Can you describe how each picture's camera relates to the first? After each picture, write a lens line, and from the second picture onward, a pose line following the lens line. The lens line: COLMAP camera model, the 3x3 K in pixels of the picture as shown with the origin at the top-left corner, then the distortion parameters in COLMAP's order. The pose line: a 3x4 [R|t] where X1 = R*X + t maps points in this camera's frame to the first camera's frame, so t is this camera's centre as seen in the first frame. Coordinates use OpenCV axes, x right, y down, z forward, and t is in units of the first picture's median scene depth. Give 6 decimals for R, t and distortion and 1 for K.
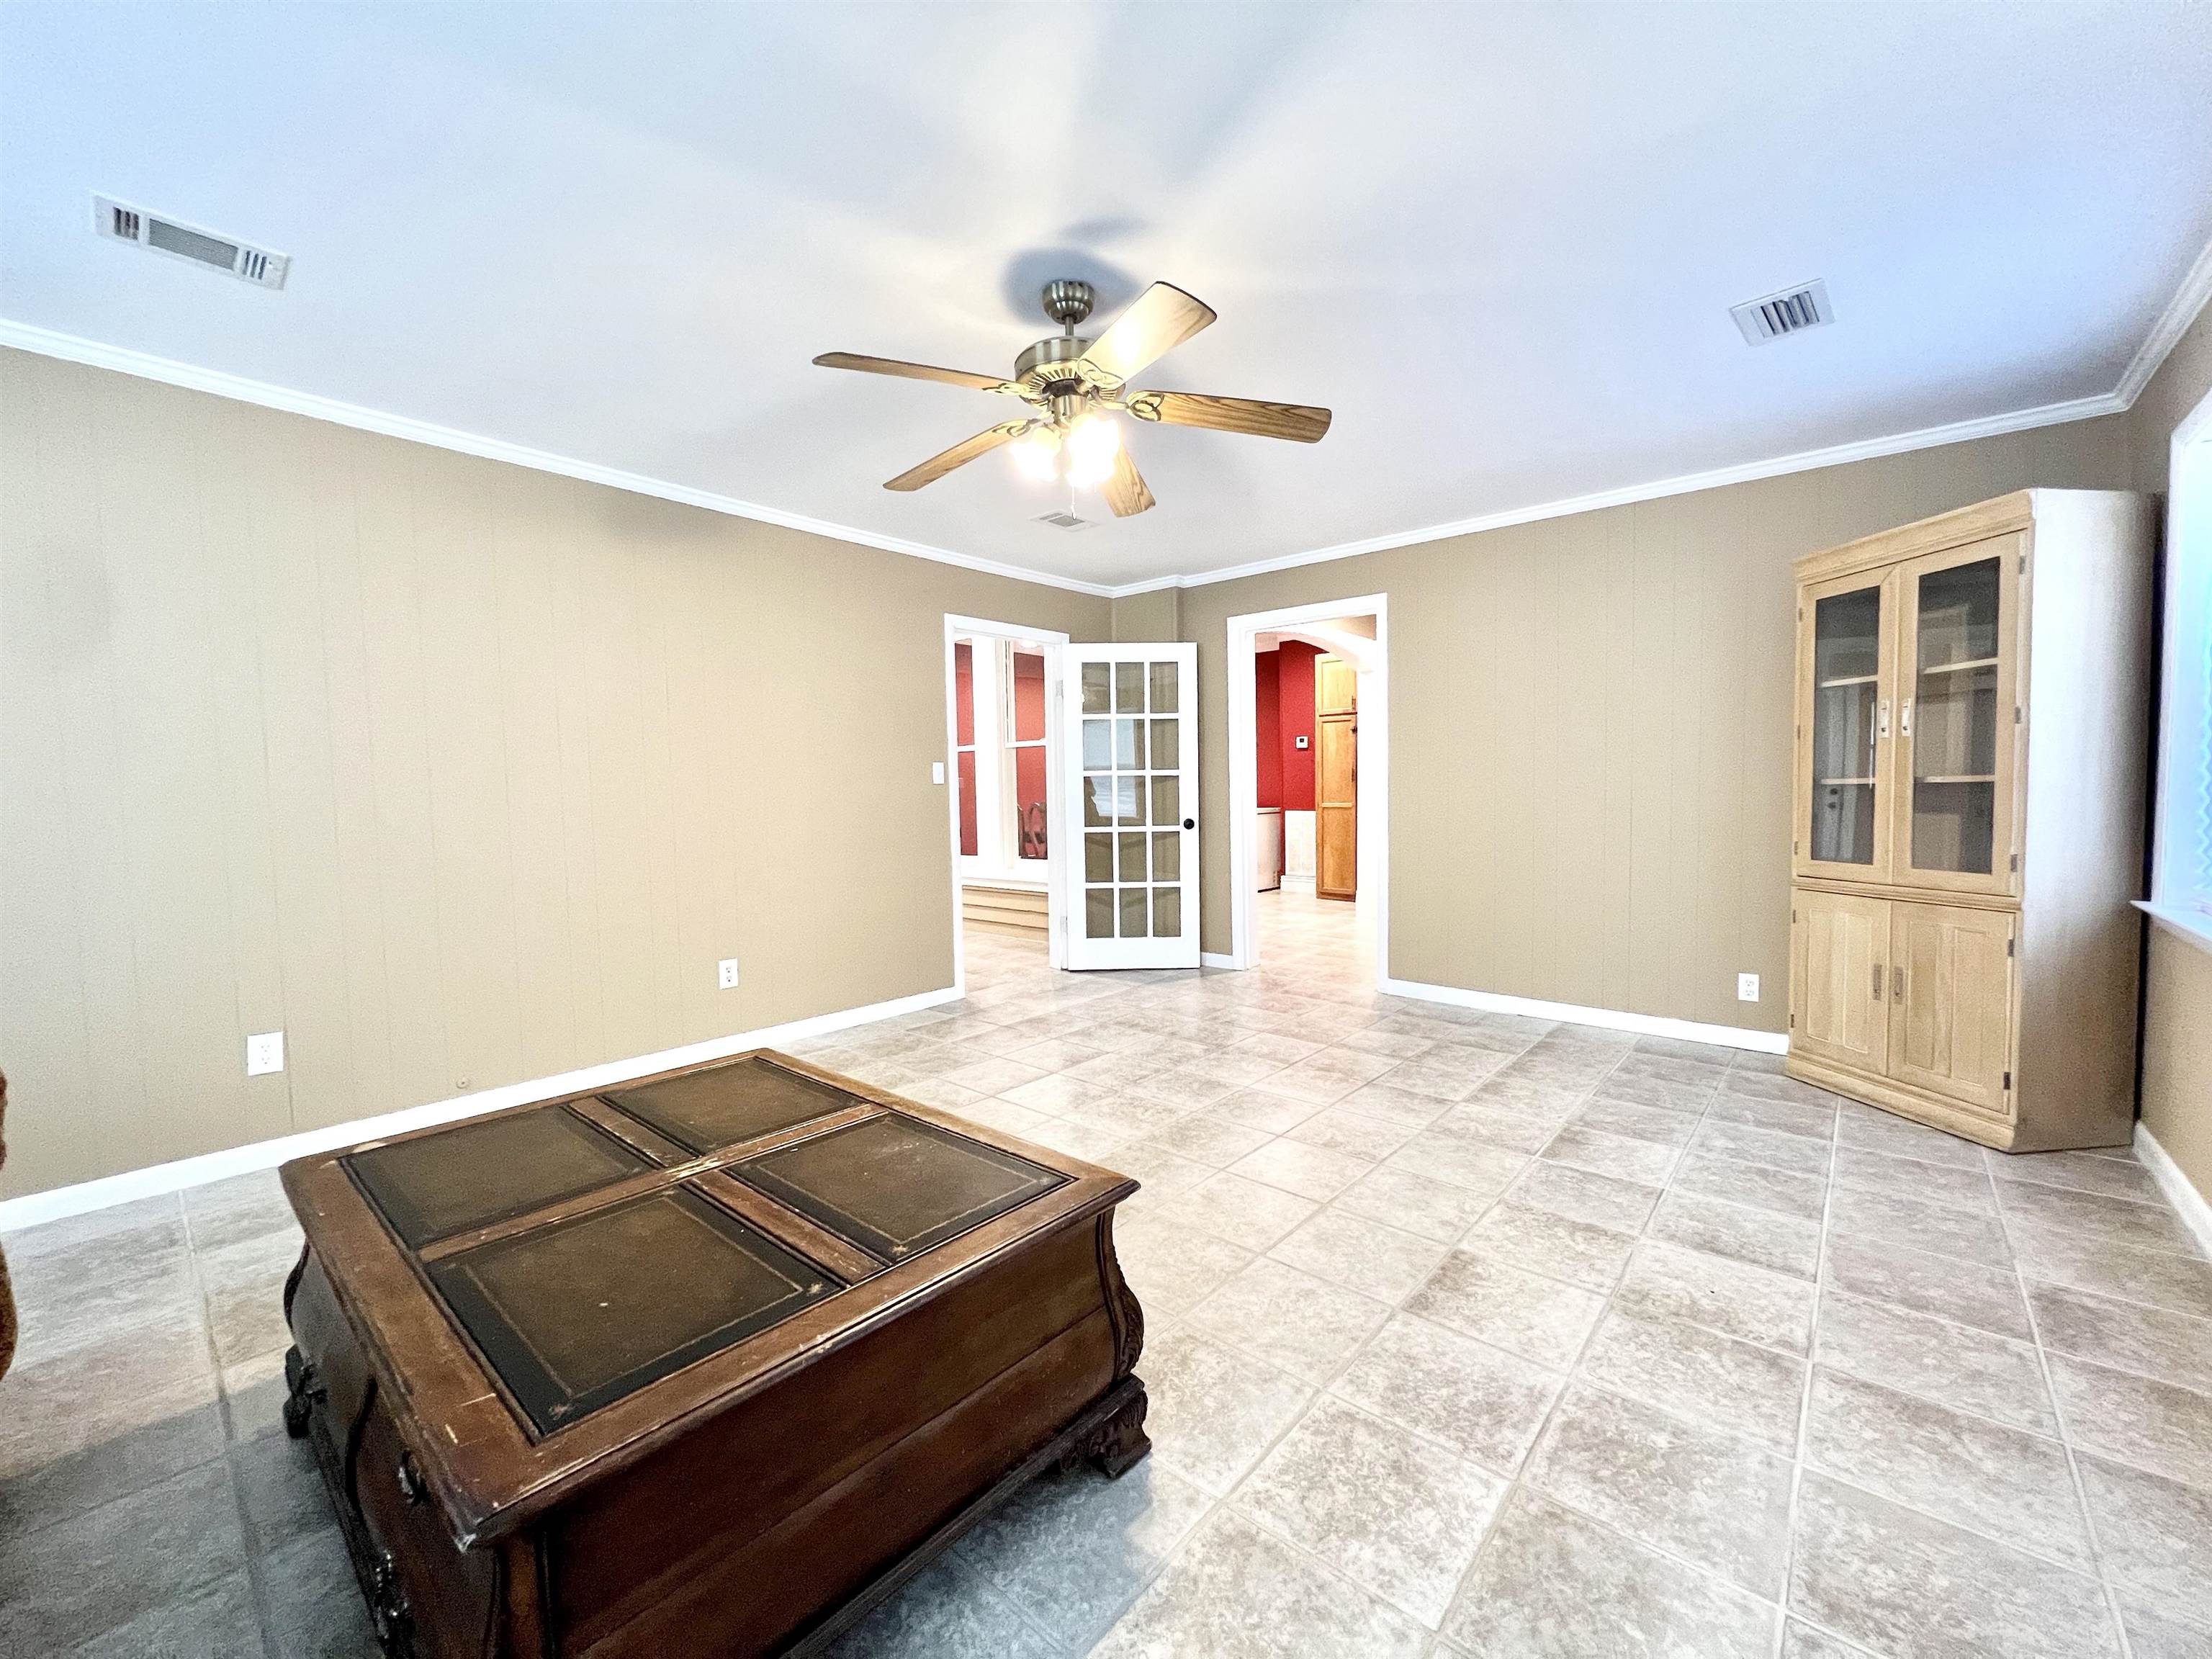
lens RADIAL K [[889.3, 0, 1105.2], [0, 889.3, 826.9], [0, 0, 1]] dist [-0.003891, 0.000879]
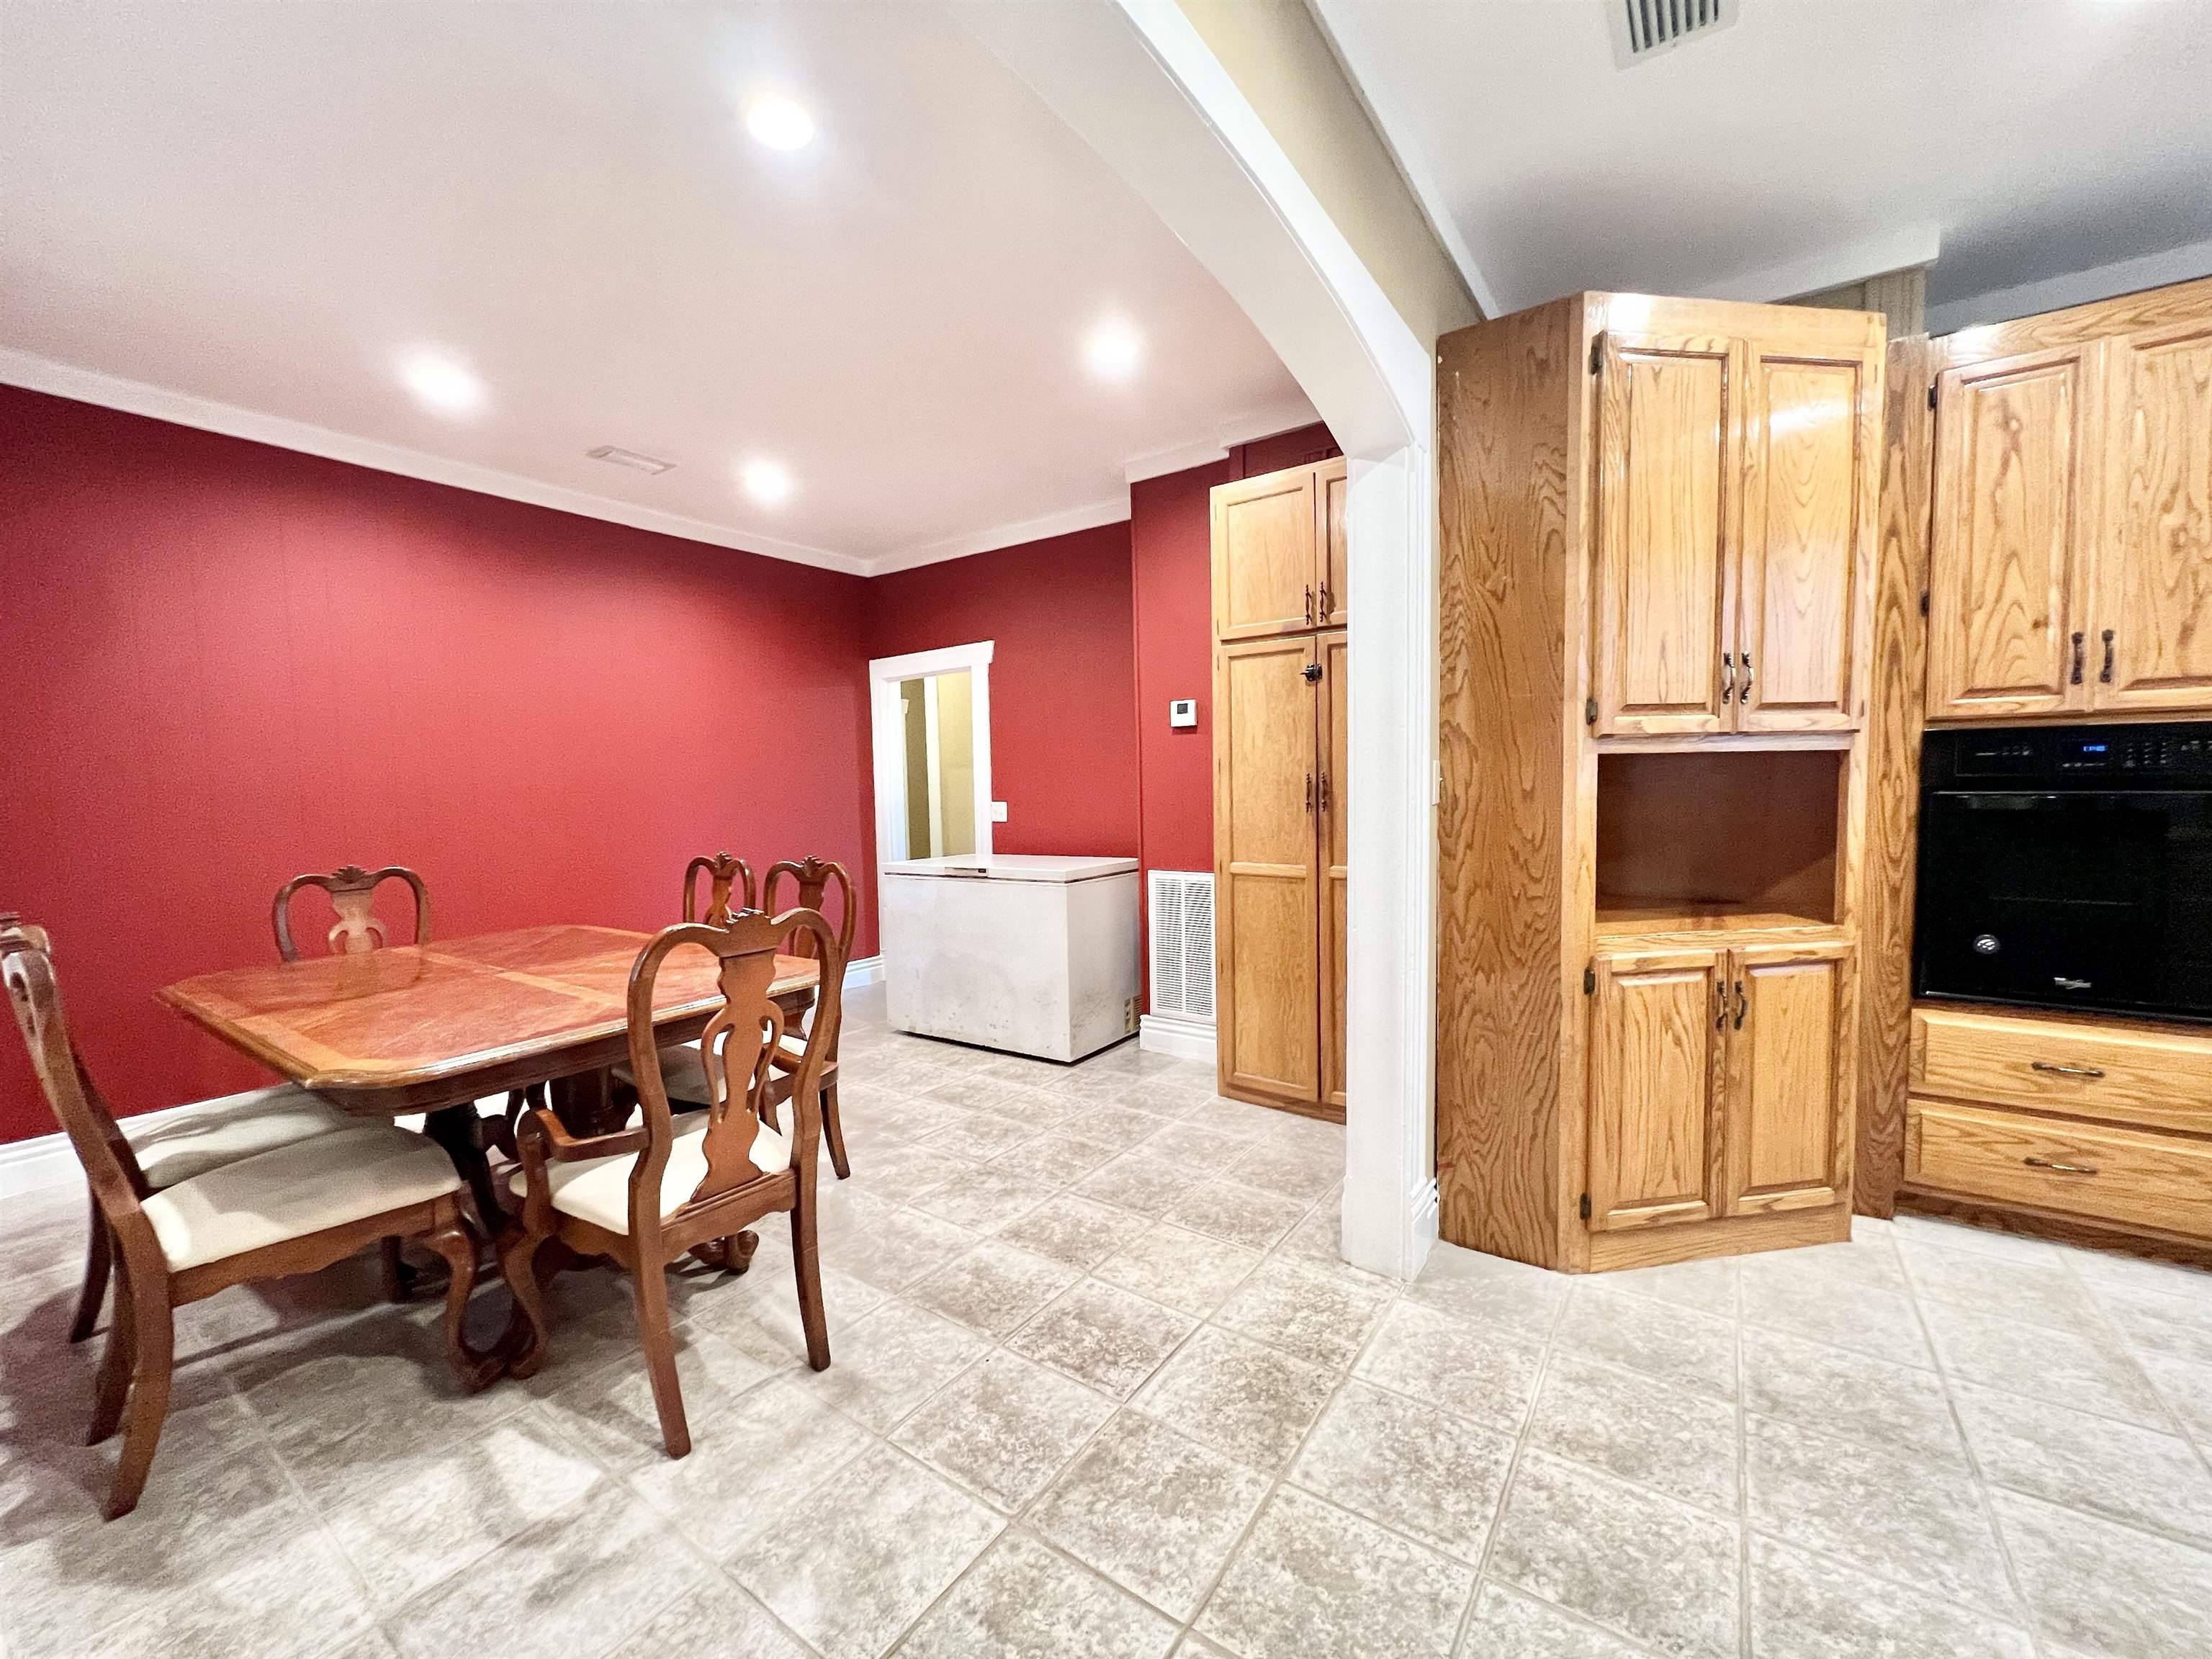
lens RADIAL K [[889.3, 0, 1104.3], [0, 889.3, 841.0], [0, 0, 1]] dist [-0.003891, 0.000879]
pose [[0.994037, -0.014565, 0.108065, 0.136021], [0.013003, 0.999801, 0.015146, -0.039912], [-0.108264, -0.013651, 0.994028, 0.573541]]
